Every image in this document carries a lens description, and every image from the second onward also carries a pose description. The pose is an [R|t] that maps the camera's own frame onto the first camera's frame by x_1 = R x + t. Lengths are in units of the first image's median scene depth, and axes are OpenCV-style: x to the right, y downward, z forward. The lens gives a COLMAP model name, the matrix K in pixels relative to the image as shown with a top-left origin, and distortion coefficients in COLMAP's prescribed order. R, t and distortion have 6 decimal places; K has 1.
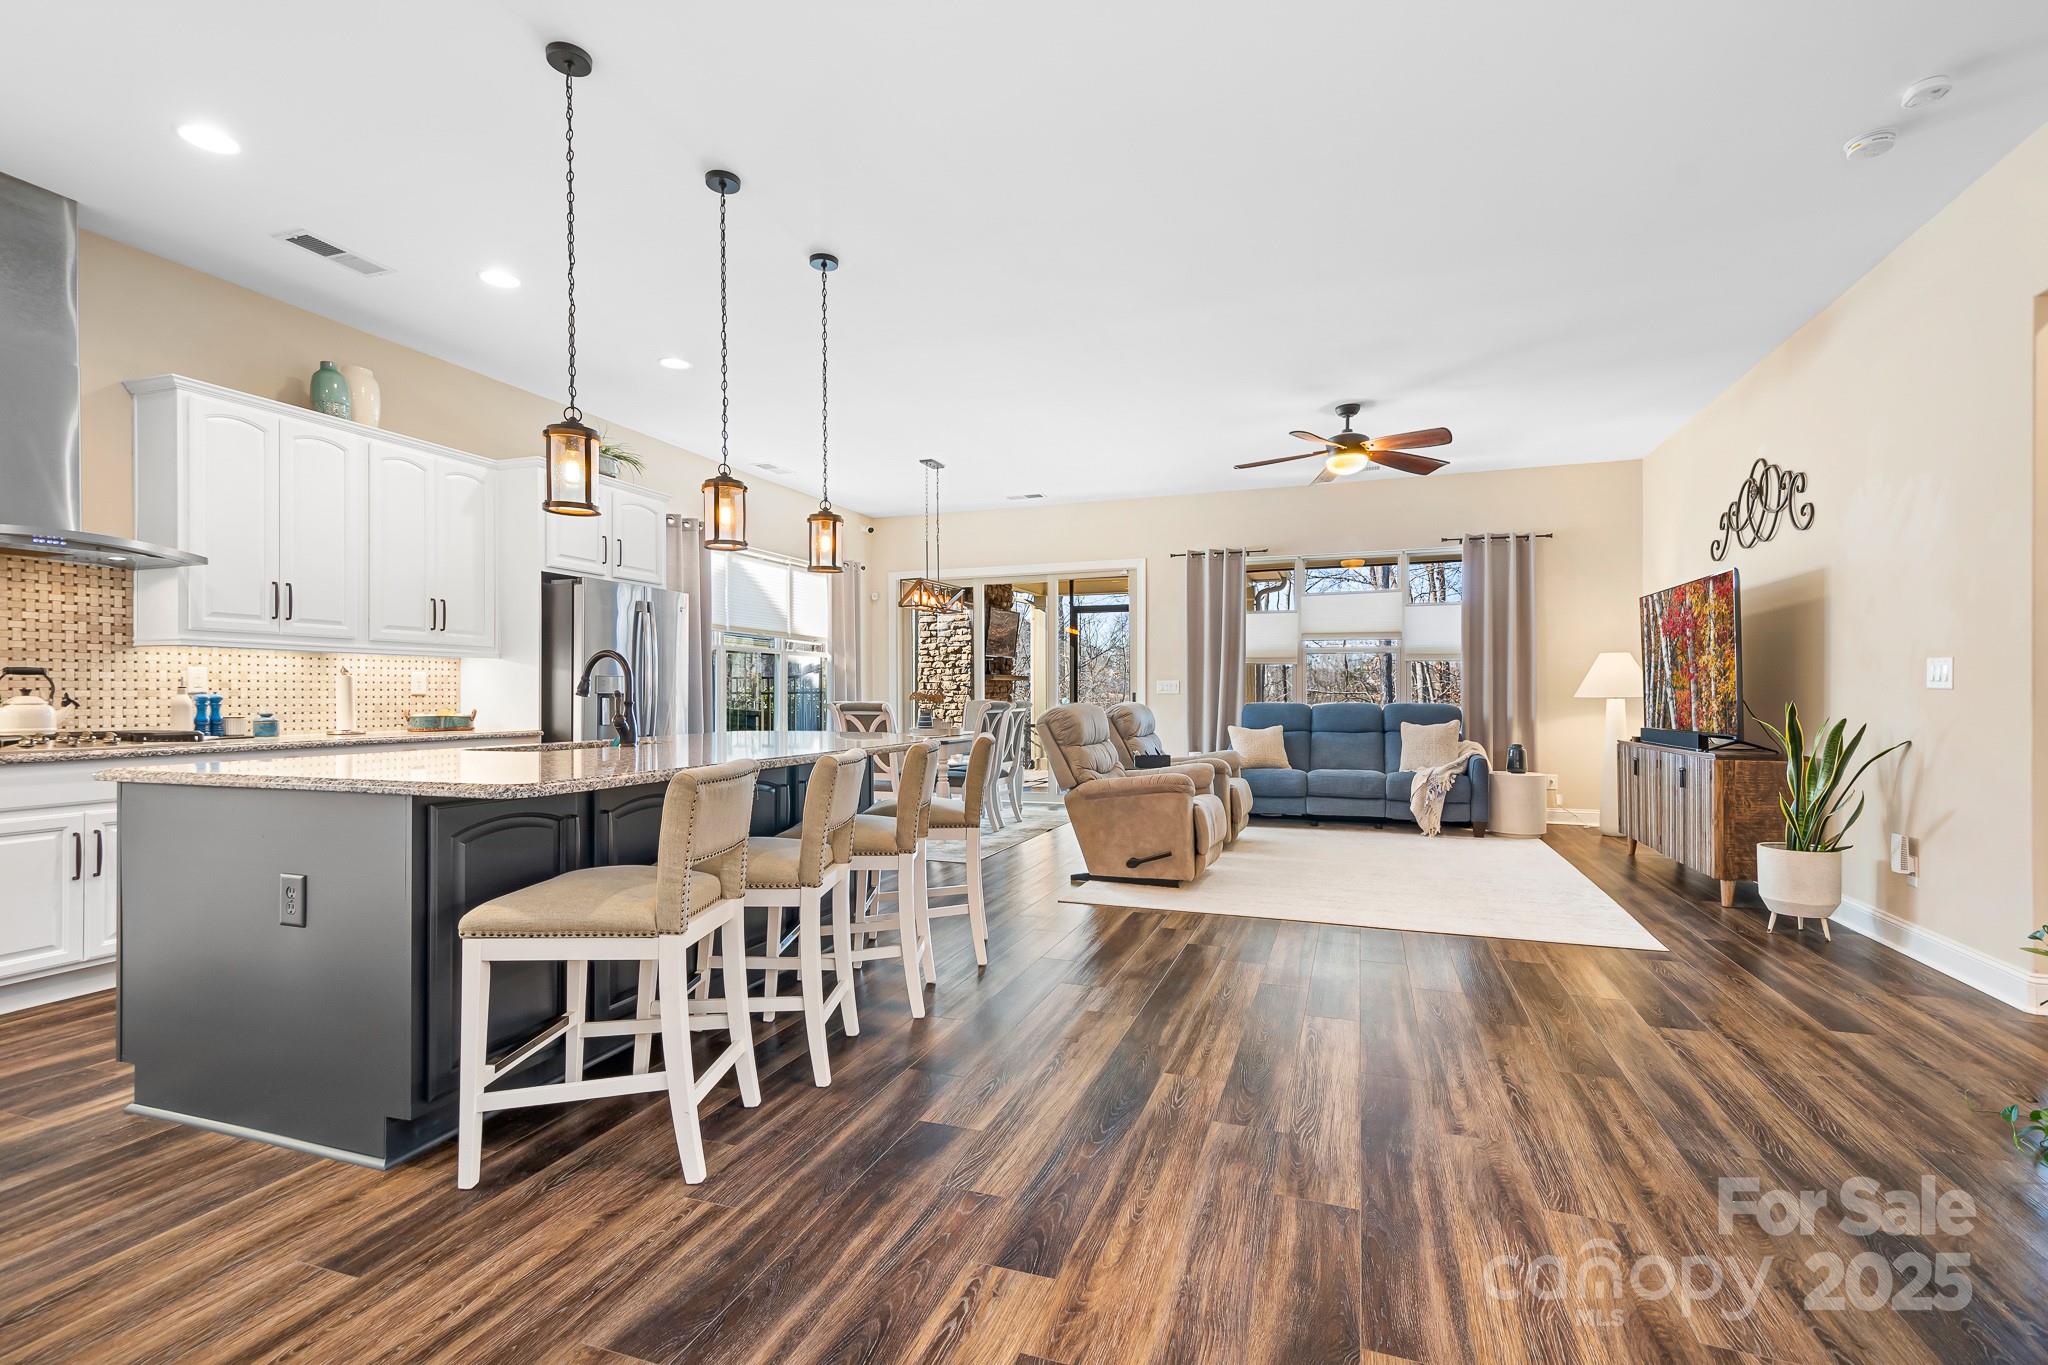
lens RADIAL K [[932.5, 0, 1022.7], [0, 932.5, 698.0], [0, 0, 1]] dist [0.027837, -0.002631]
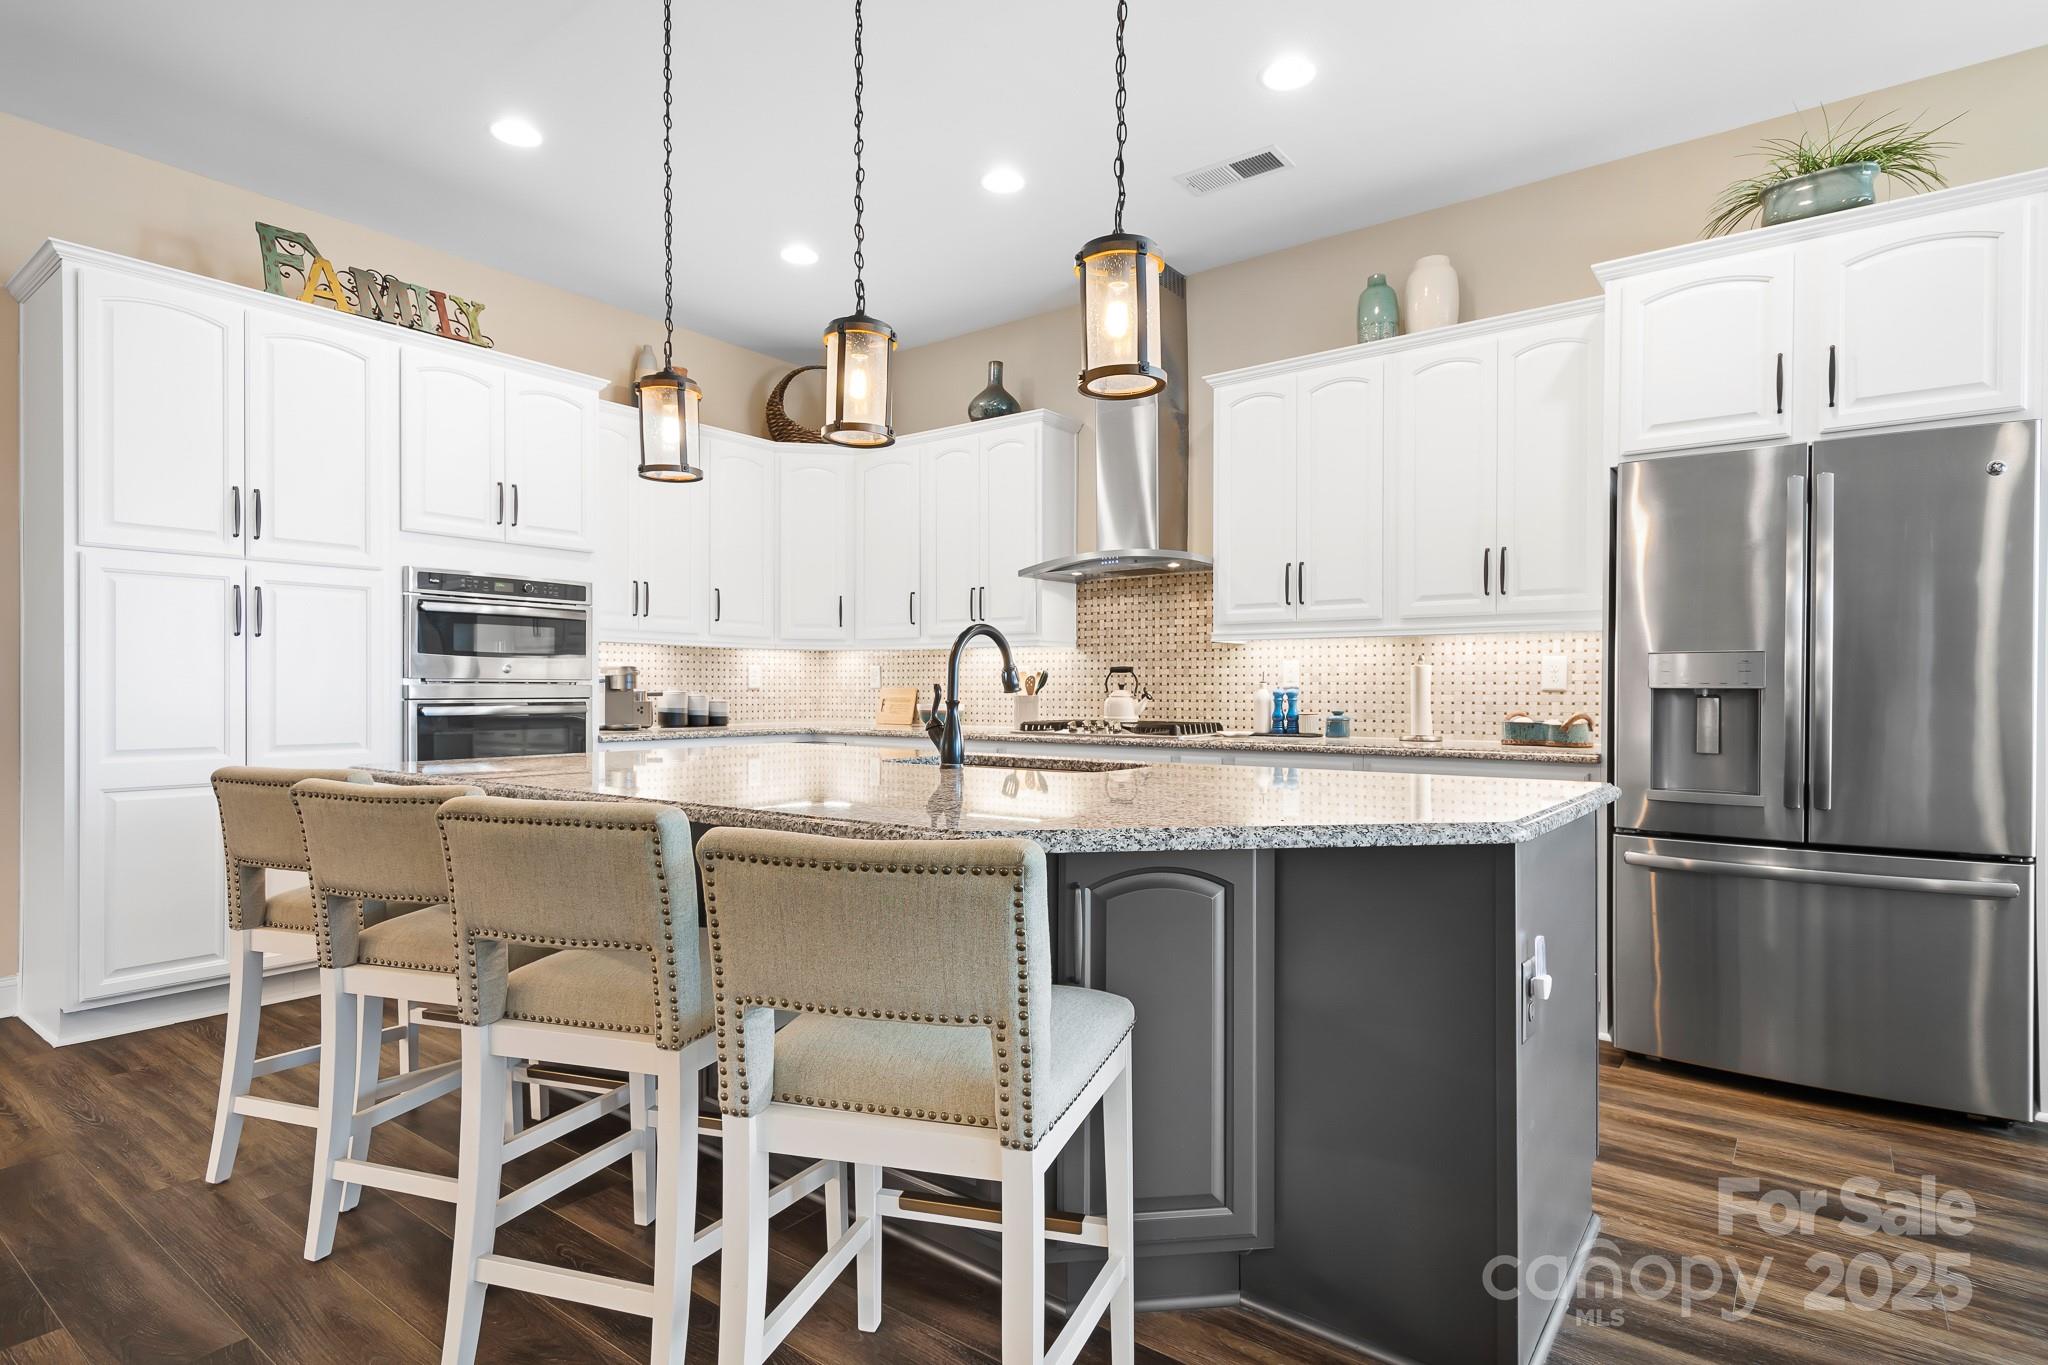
lens RADIAL K [[1055.9, 0, 1025.9], [0, 1055.9, 695.5], [0, 0, 1]] dist [0.016776, -0.006155]
pose [[-0.292106, 0.005948, -0.956368, 0.168356], [-0.006099, 0.999949, 0.008082, -0.003154], [0.956367, 0.008194, -0.292054, 0.764109]]
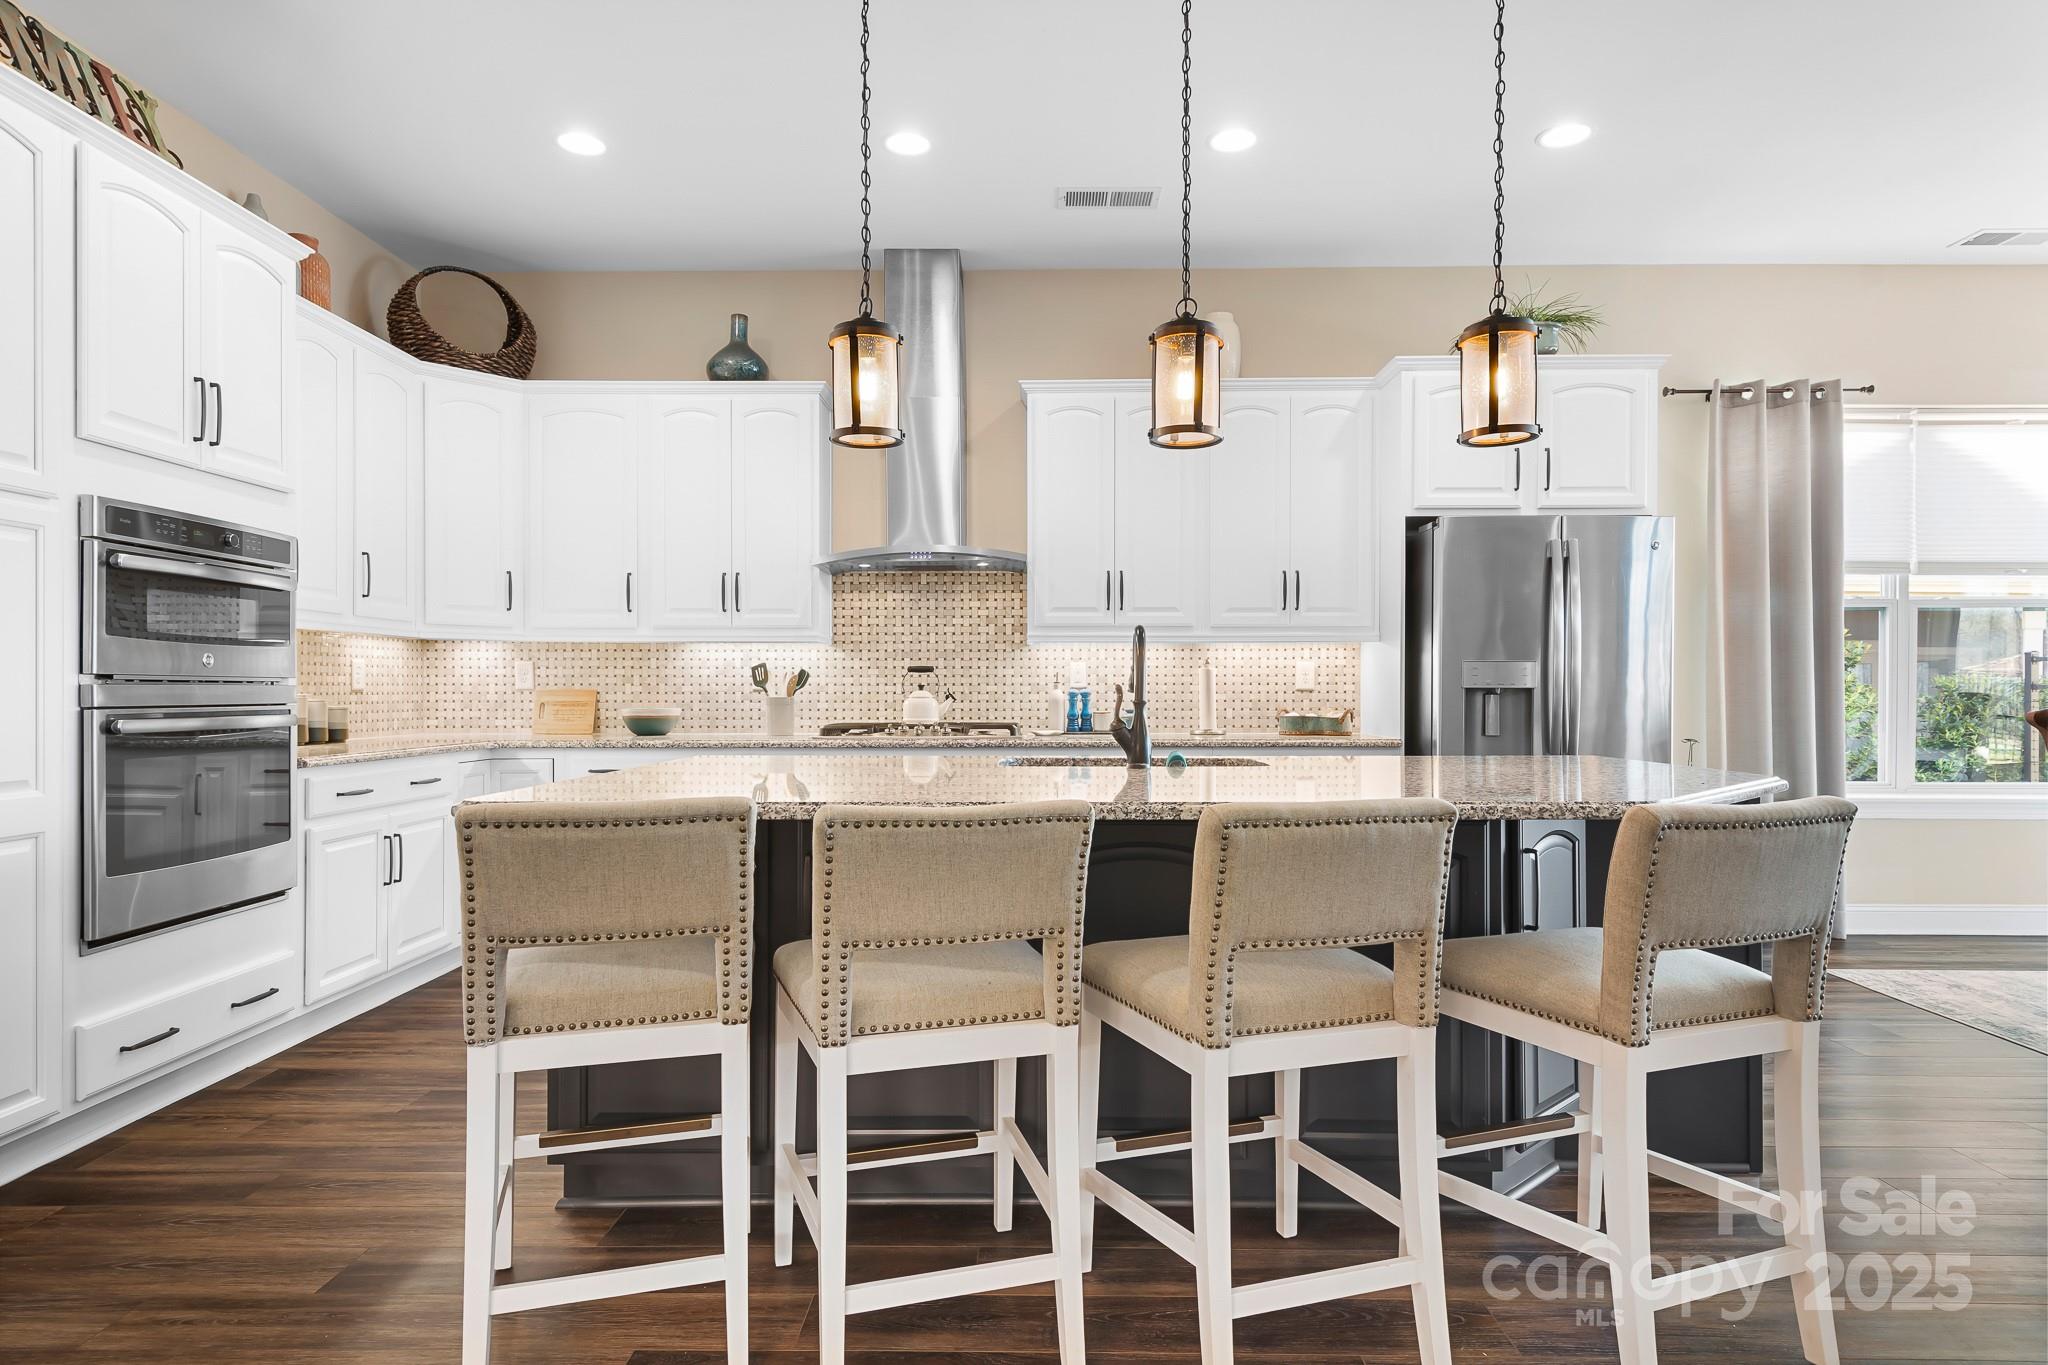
lens RADIAL K [[1155.3, 0, 1032.2], [0, 1155.3, 693.3], [0, 0, 1]] dist [0.020401, -0.007188]
pose [[0.333745, 0.003036, -0.942659, 0.198286], [-0.003962, 0.999990, 0.001818, -0.001134], [0.942655, 0.003128, 0.333753, 0.393665]]
